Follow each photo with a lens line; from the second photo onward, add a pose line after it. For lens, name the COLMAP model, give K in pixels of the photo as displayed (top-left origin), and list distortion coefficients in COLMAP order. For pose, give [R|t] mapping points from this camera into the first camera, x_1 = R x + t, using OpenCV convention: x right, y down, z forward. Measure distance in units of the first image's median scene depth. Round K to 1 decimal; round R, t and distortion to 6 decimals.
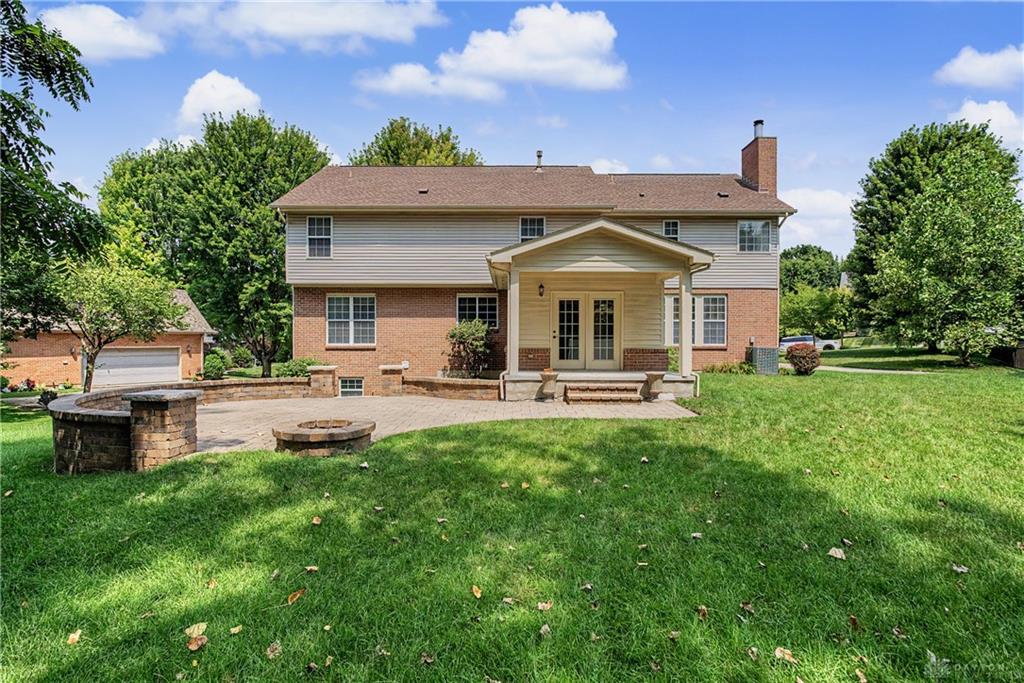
lens RADIAL K [[517.7, 0, 515.6], [0, 517.7, 342.4], [0, 0, 1]] dist [-0.003628, -0.000358]
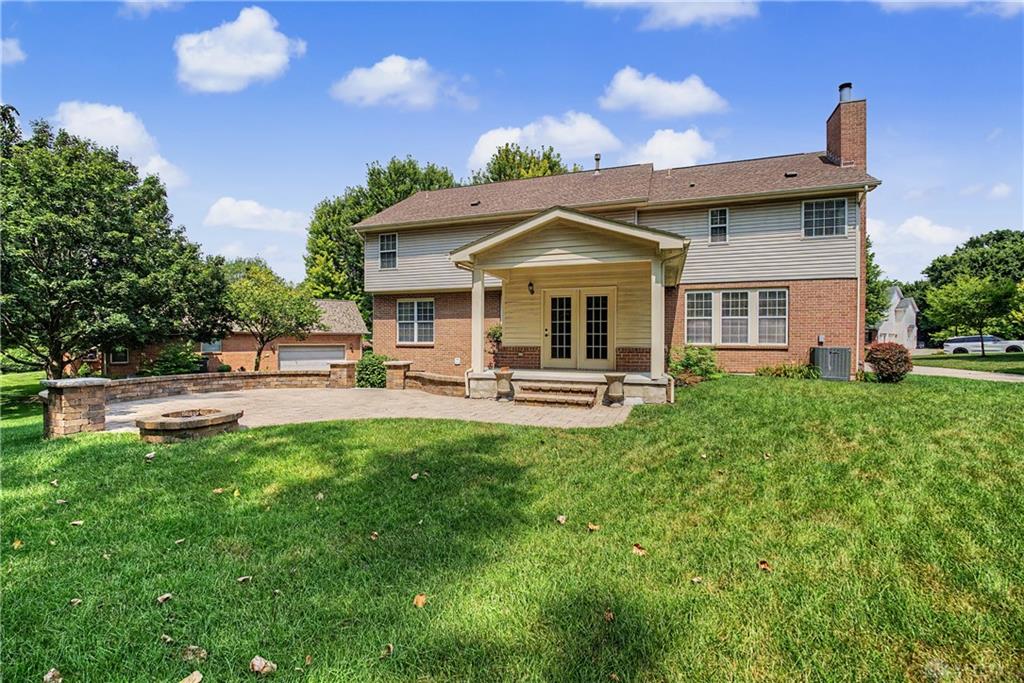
lens RADIAL K [[450.1, 0, 514.9], [0, 450.1, 343.6], [0, 0, 1]] dist [-0.011215, 0.001781]
pose [[0.942057, 0.003545, -0.335433, 0.243660], [-0.002554, 0.999991, 0.003395, 0.002311], [0.335442, -0.002341, 0.942058, 0.137561]]
